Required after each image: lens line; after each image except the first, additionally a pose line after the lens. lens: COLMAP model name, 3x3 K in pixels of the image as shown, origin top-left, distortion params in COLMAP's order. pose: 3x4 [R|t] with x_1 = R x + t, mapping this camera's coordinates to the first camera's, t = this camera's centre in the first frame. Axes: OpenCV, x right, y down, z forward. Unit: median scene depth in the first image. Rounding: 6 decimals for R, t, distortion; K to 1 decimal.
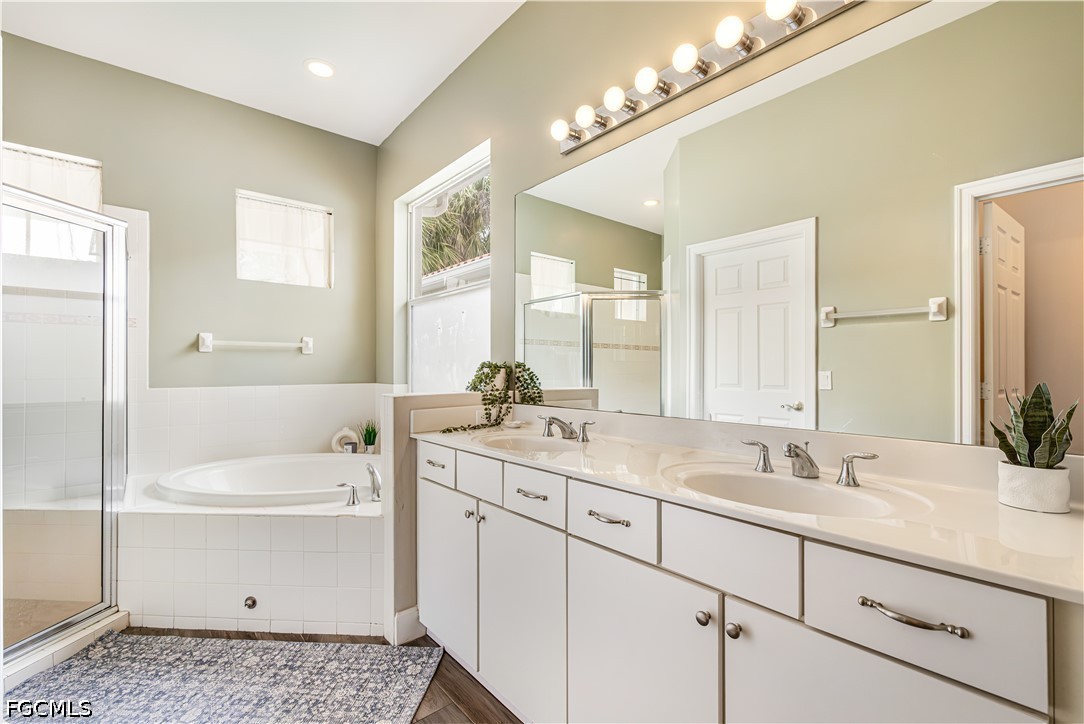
lens RADIAL K [[472.4, 0, 548.6], [0, 472.4, 363.1], [0, 0, 1]] dist [-0.000732, -0.000218]
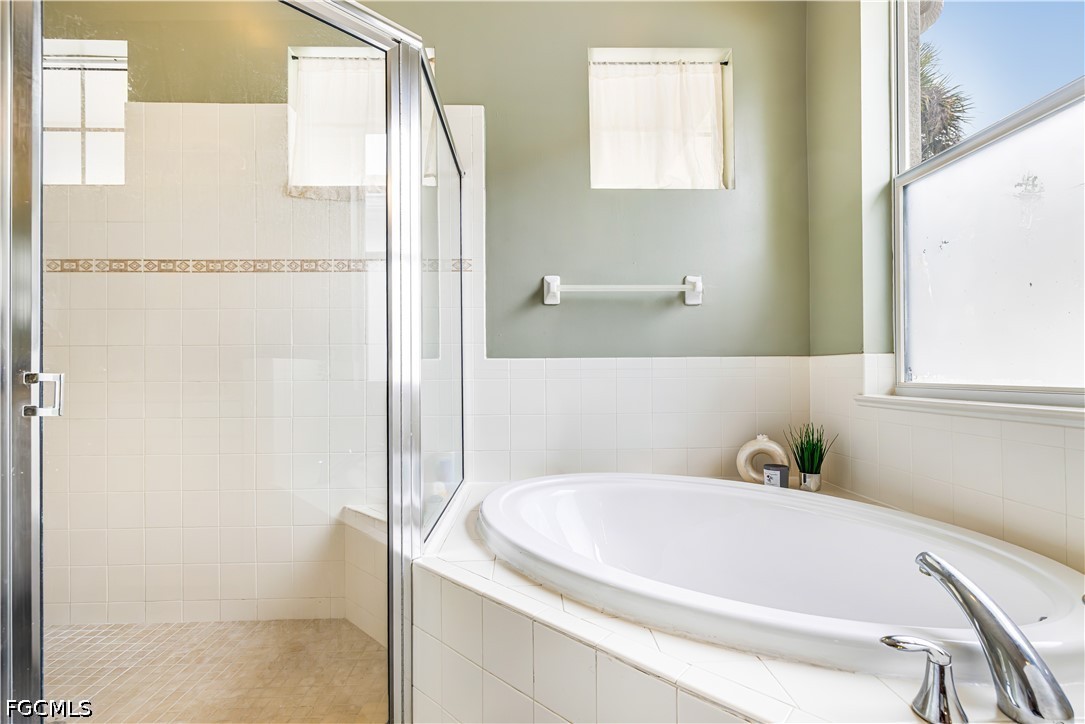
lens RADIAL K [[472.9, 0, 542.0], [0, 472.9, 369.9], [0, 0, 1]] dist [-0.000732, -0.000218]
pose [[0.772701, -0.006047, -0.634742, -0.286467], [0.008576, 0.999963, 0.000913, 0.059936], [0.634712, -0.006149, 0.772724, 0.432014]]
